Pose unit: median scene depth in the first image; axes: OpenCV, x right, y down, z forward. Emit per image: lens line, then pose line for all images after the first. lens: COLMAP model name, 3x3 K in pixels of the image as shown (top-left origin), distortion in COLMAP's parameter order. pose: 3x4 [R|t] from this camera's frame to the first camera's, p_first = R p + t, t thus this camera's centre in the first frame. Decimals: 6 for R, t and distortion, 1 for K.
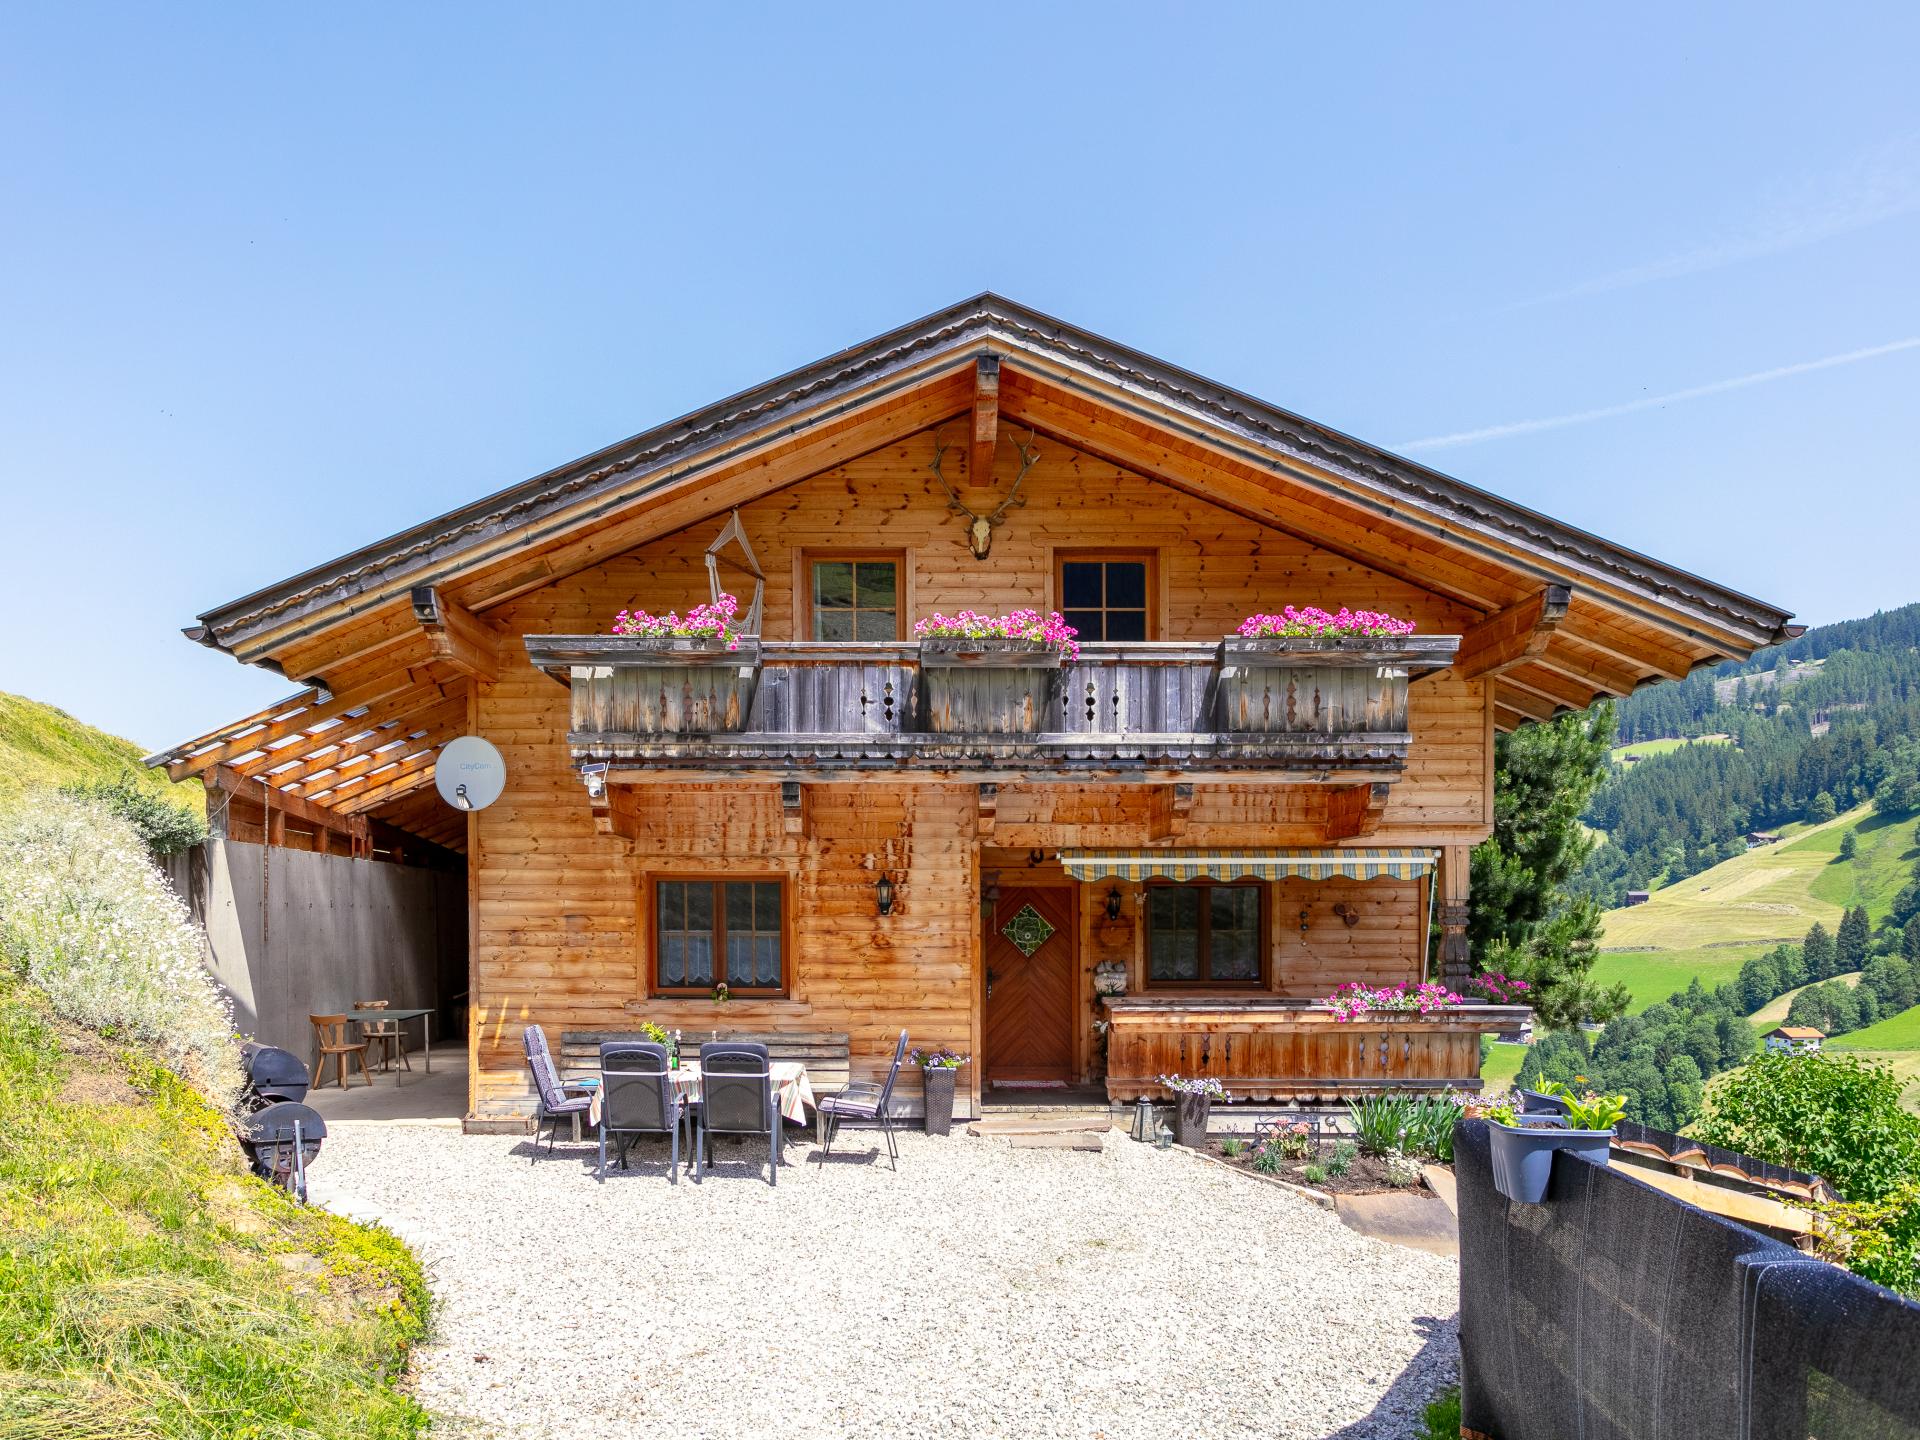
lens RADIAL K [[1368.1, 0, 906.7], [0, 1368.1, 957.7], [0, 0, 1]] dist [-0.014247, -0.001360]
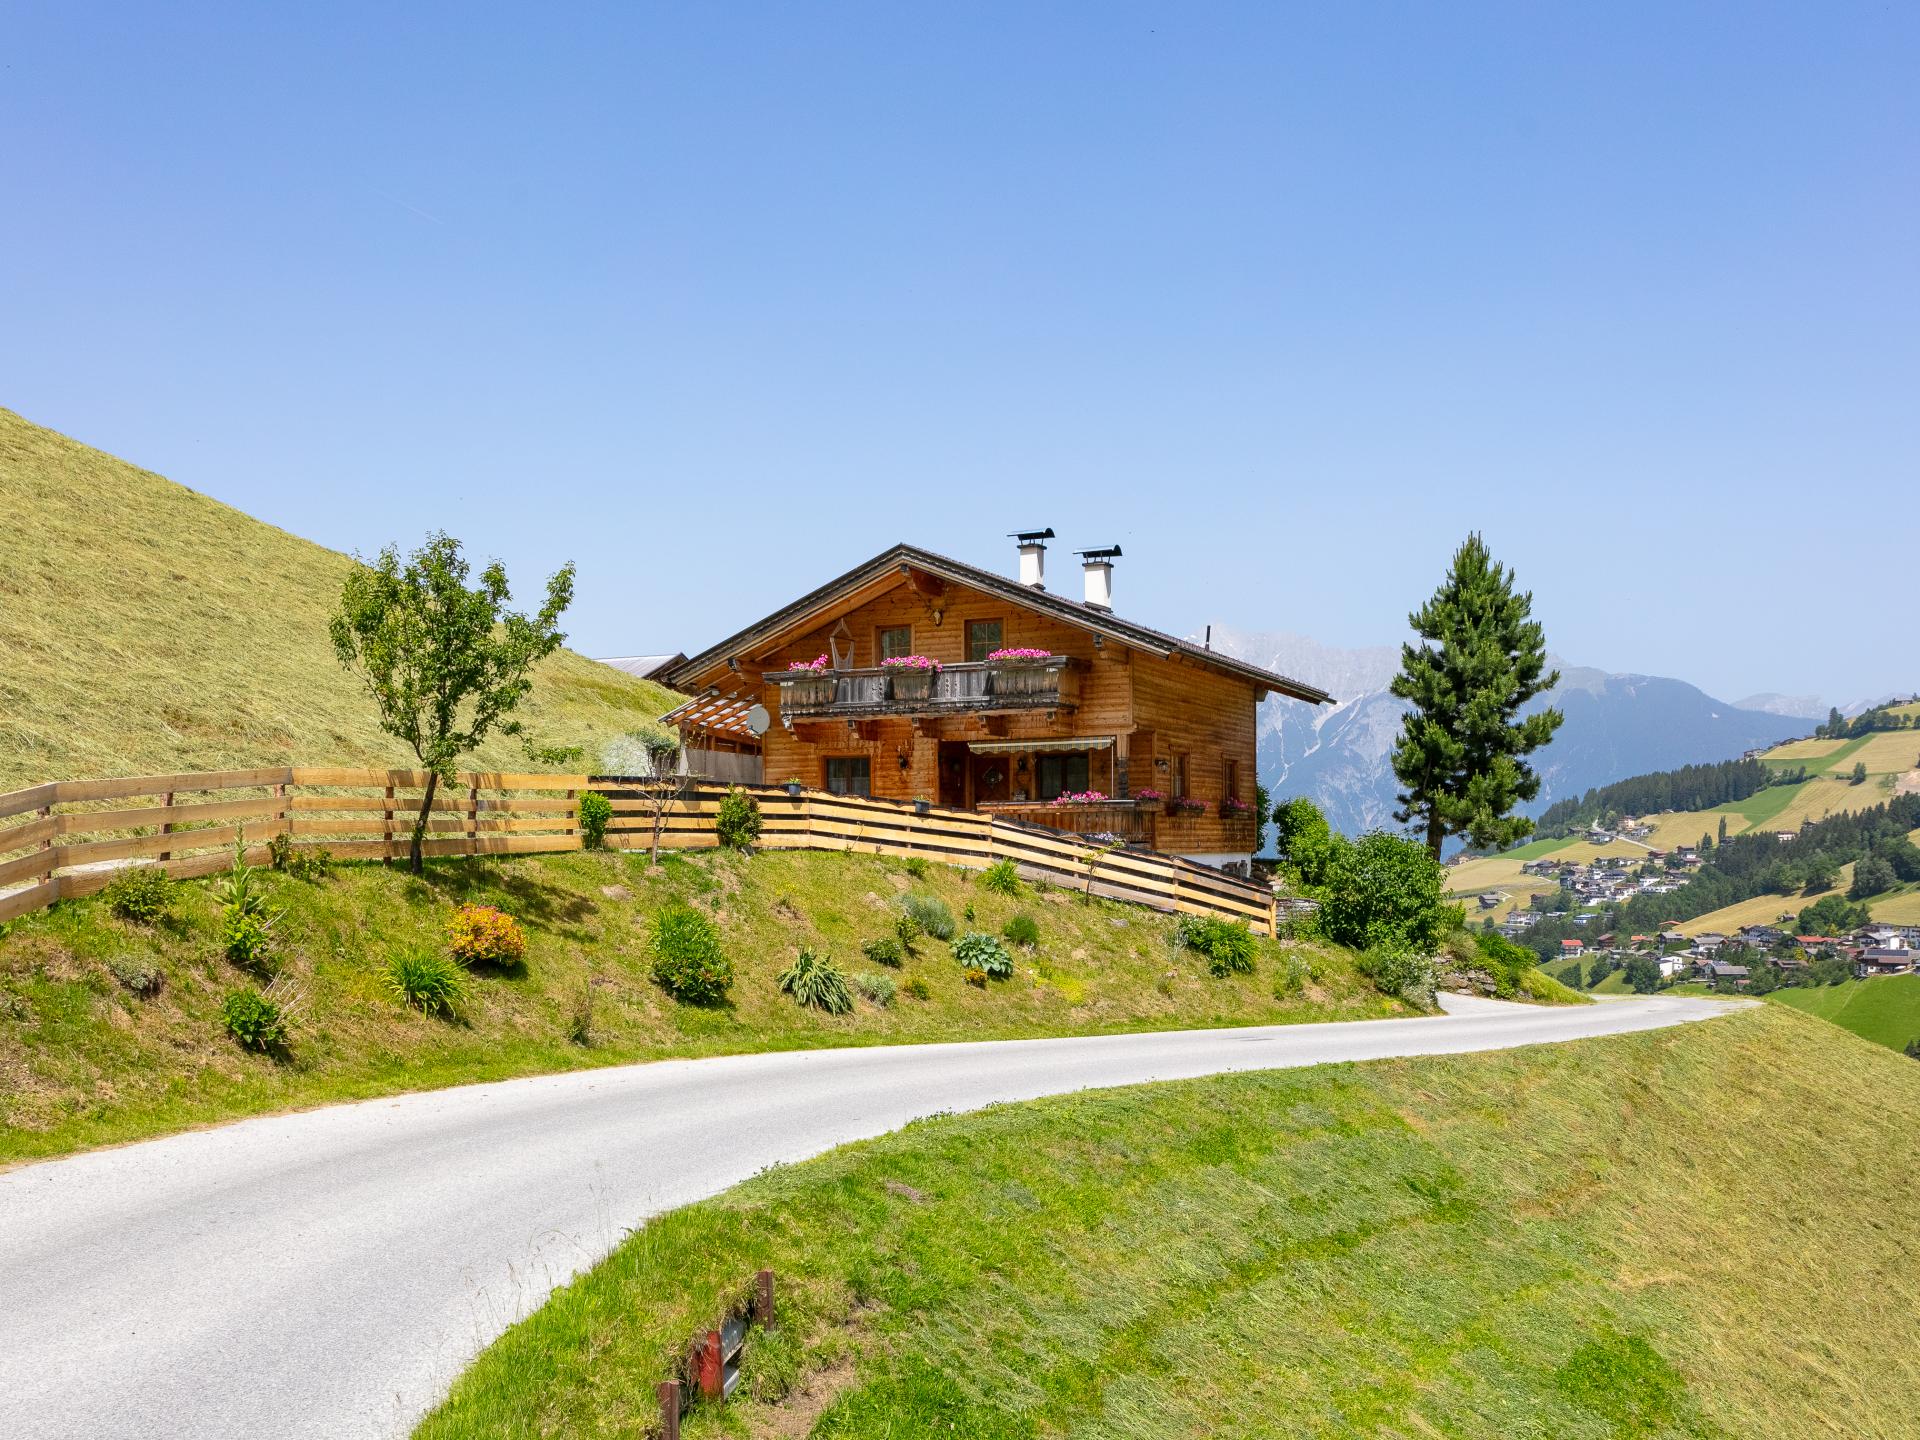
lens RADIAL K [[1684.2, 0, 946.3], [0, 1684.2, 911.9], [0, 0, 1]] dist [0.003118, 0.011543]
pose [[0.906822, 0.009939, -0.421396, 1.396294], [-0.005029, 0.999906, 0.012762, 0.195786], [0.421483, -0.009453, 0.906787, -1.830899]]
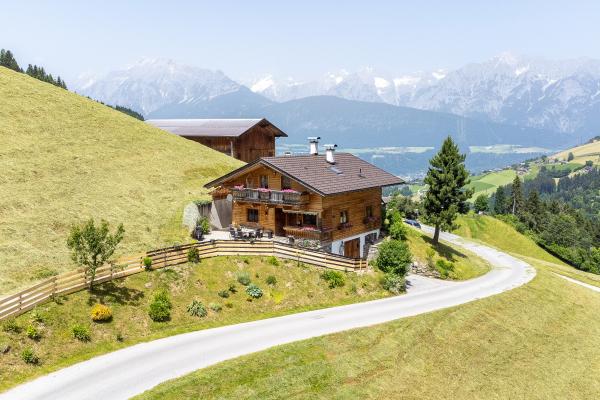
lens RADIAL K [[580.1, 0, 326.1], [0, 580.1, 207.3], [0, 0, 1]] dist [0.058942, -0.031384]
pose [[0.842551, 0.070864, -0.533934, 2.436070], [-0.018054, 0.994466, 0.103497, -0.498723], [0.538313, -0.077562, 0.839168, -2.083593]]
